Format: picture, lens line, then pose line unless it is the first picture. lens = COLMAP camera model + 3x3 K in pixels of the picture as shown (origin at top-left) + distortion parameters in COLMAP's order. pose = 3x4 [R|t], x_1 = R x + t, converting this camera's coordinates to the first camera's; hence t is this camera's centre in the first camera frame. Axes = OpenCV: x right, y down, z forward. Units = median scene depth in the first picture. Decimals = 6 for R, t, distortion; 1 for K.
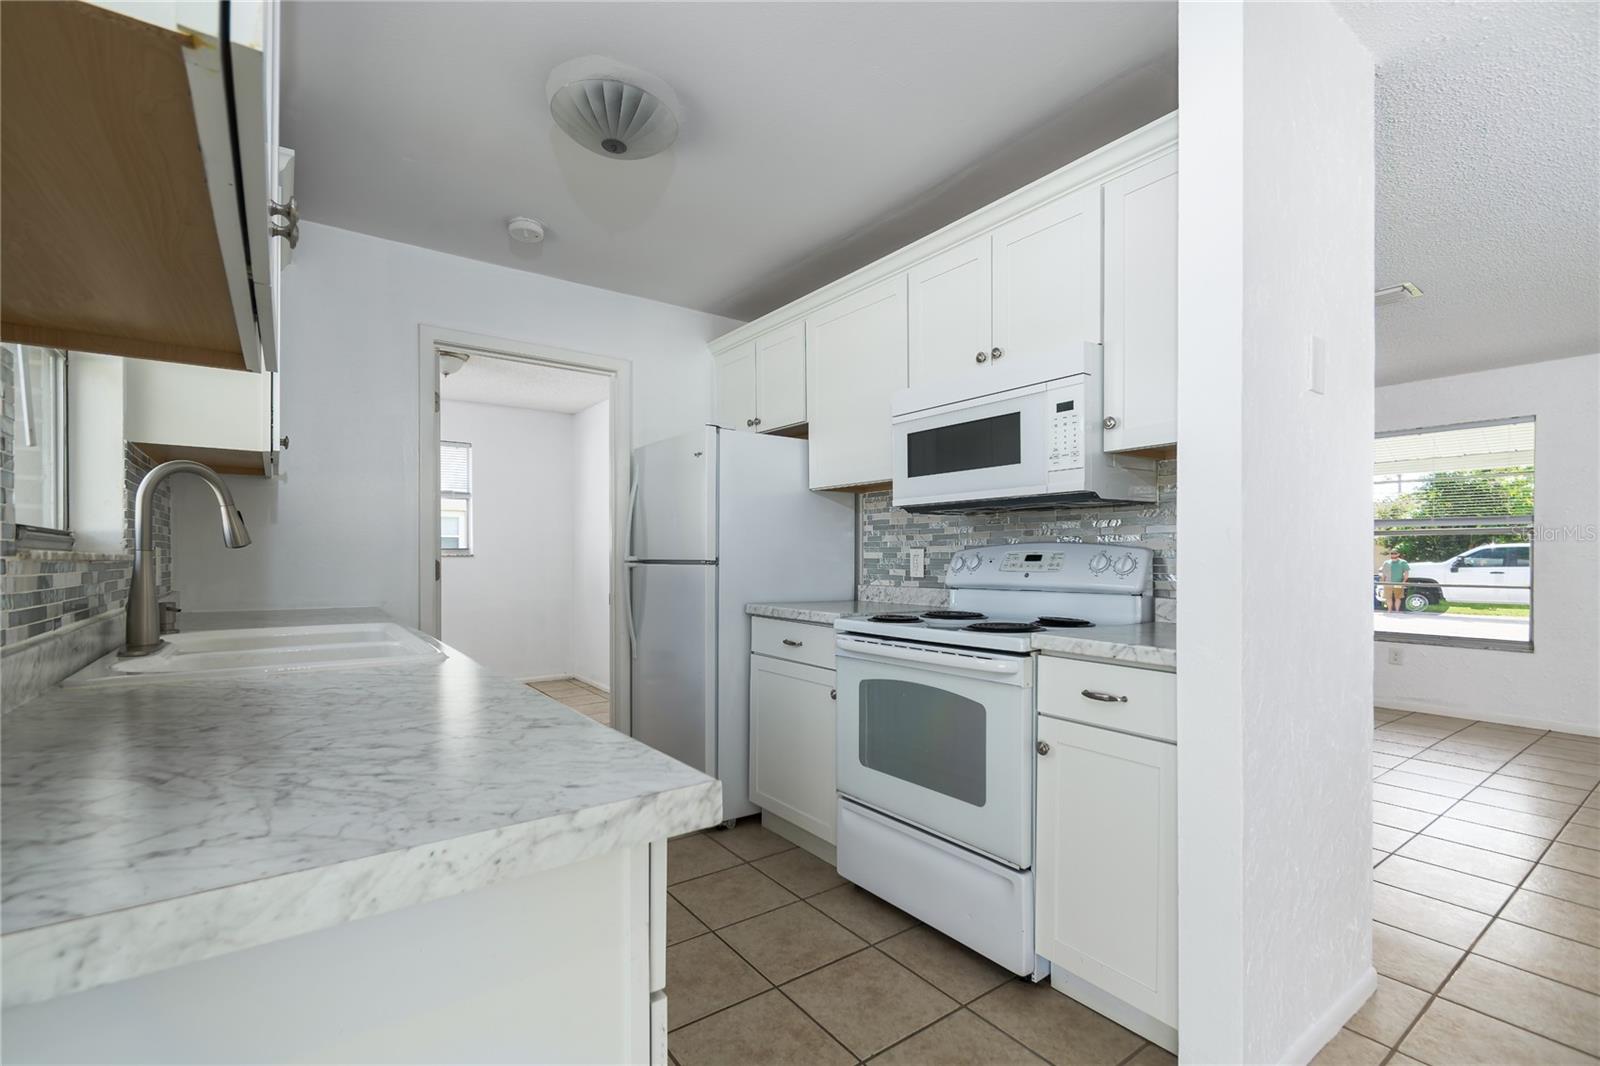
lens RADIAL K [[709.9, 0, 805.1], [0, 709.9, 556.9], [0, 0, 1]] dist [-0.002038, -0.000406]
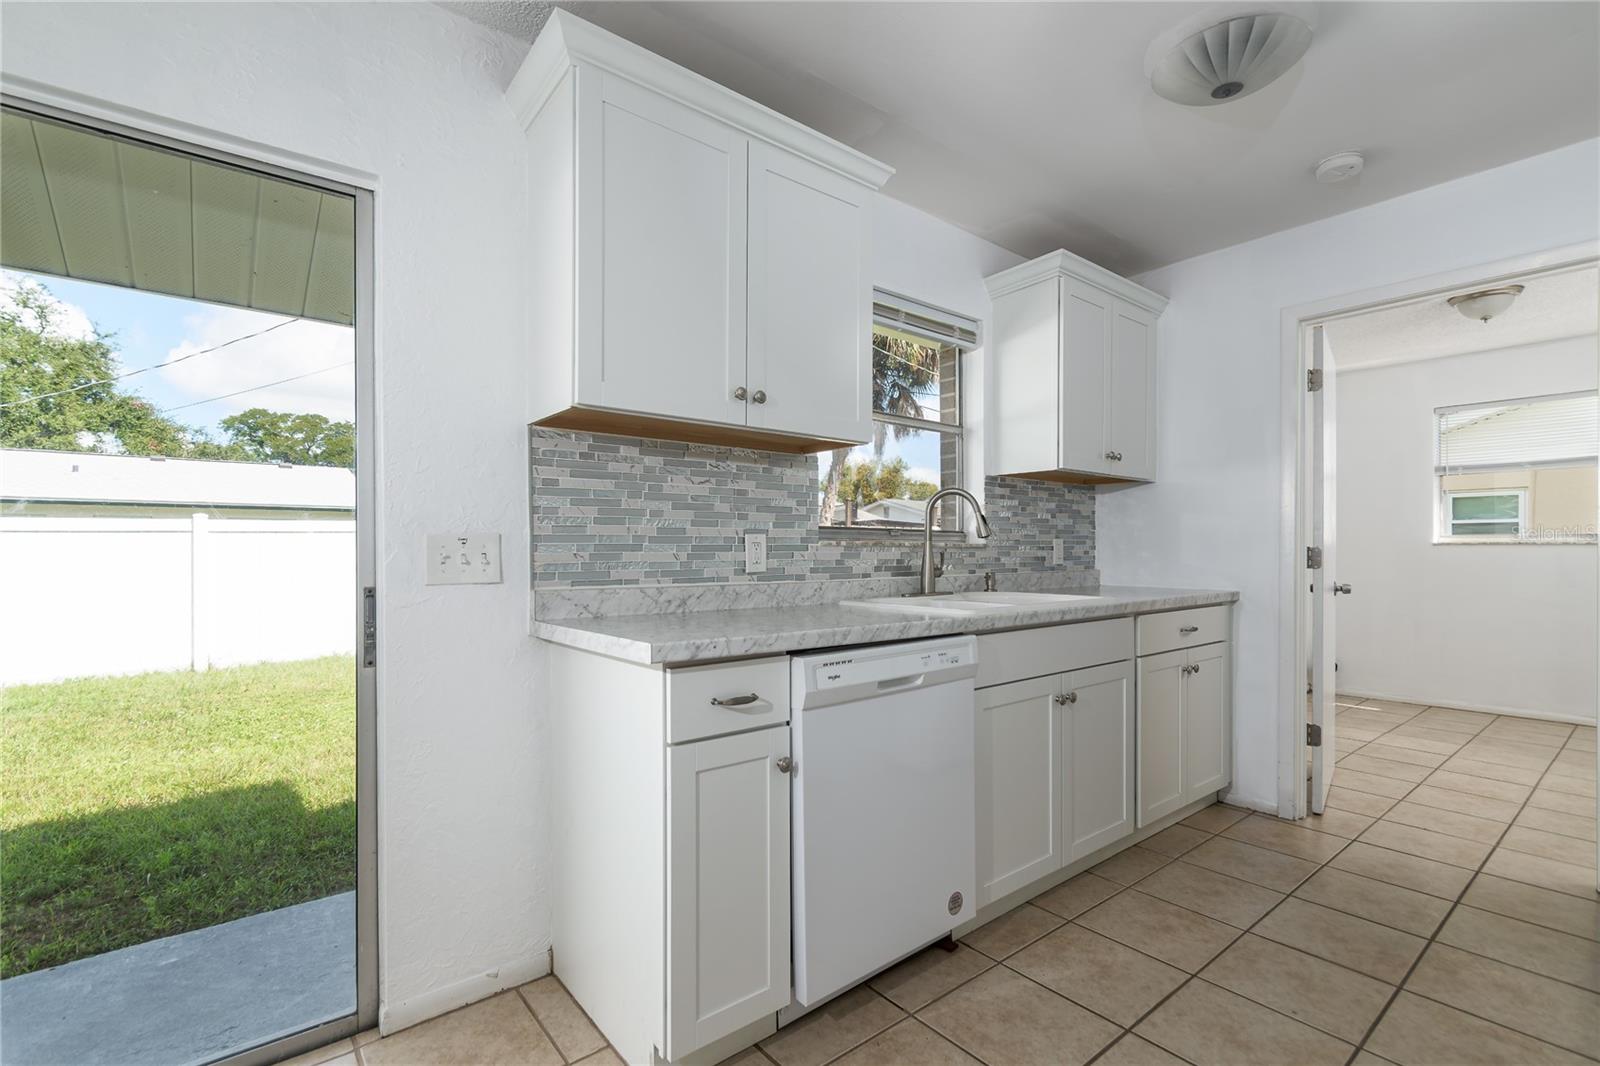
lens RADIAL K [[709.9, 0, 808.0], [0, 709.9, 547.0], [0, 0, 1]] dist [-0.002038, -0.000406]
pose [[0.037550, -0.005271, -0.999281, 0.452495], [0.002477, 0.999984, -0.005182, 0.008213], [0.999292, -0.002280, 0.037563, 0.313508]]
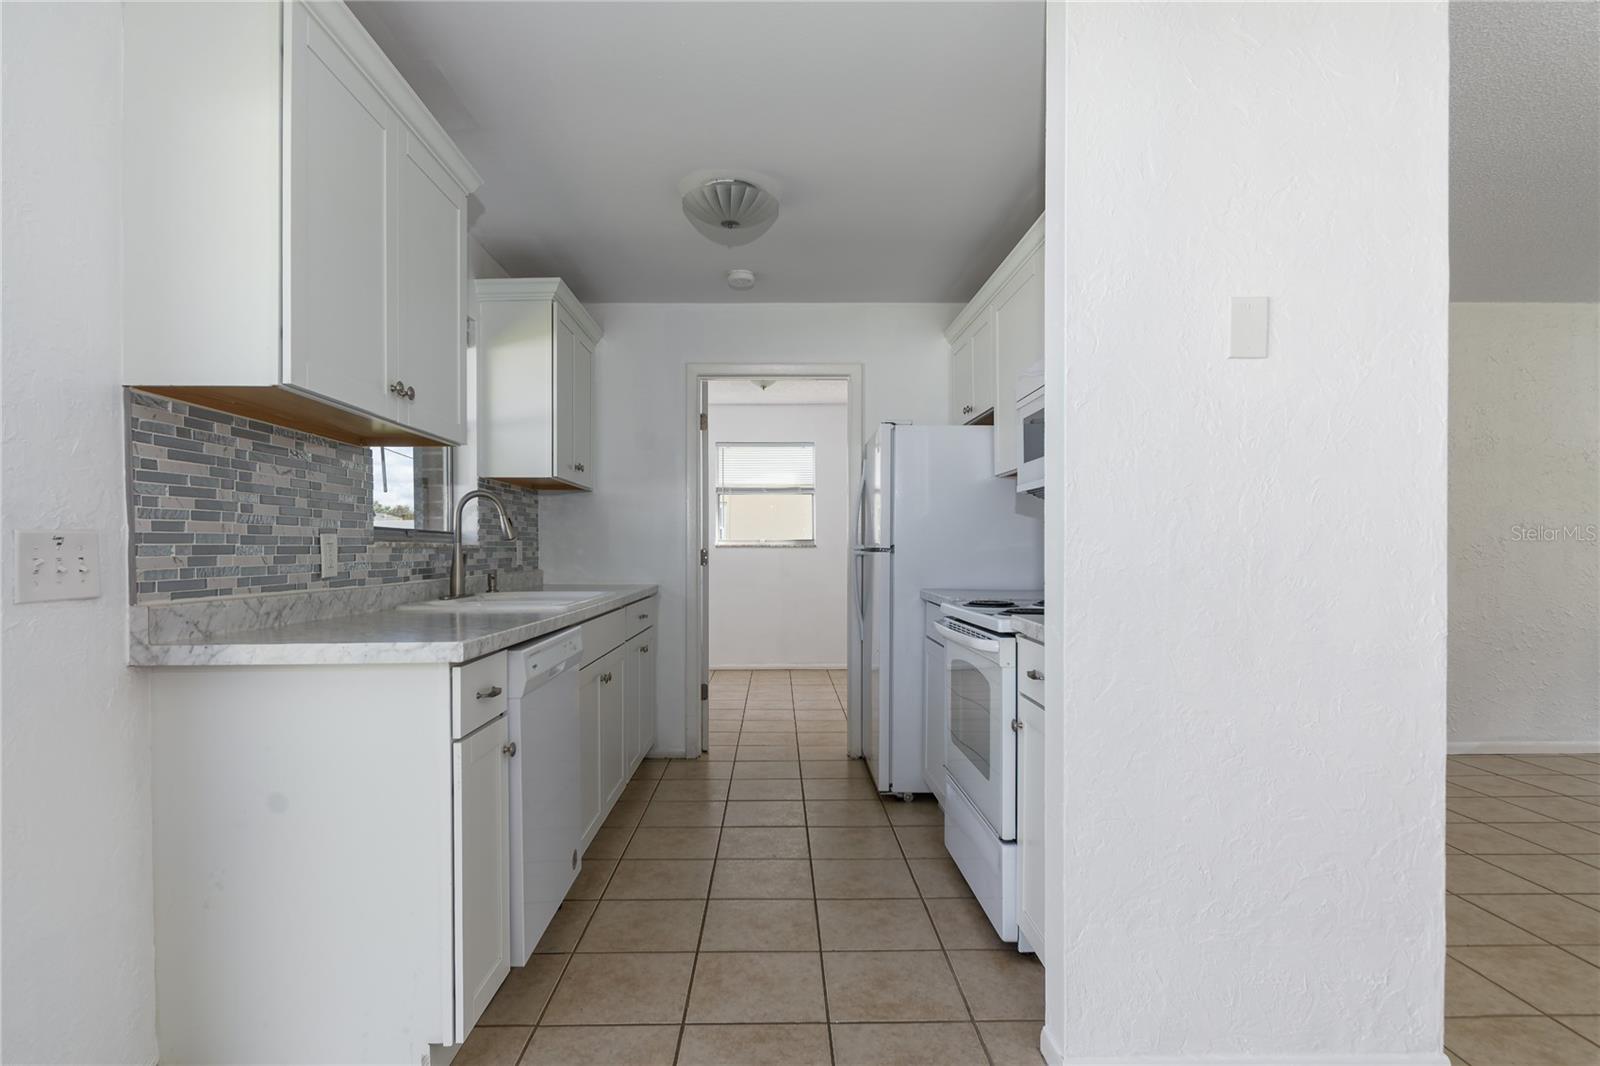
lens RADIAL K [[830.4, 0, 797.1], [0, 830.4, 546.7], [0, 0, 1]] dist [-0.001426, 0.000748]
pose [[0.823983, -0.004562, -0.566596, 0.497703], [0.003723, 0.999990, -0.002639, 0.005840], [0.566602, 0.000065, 0.823992, -0.123067]]
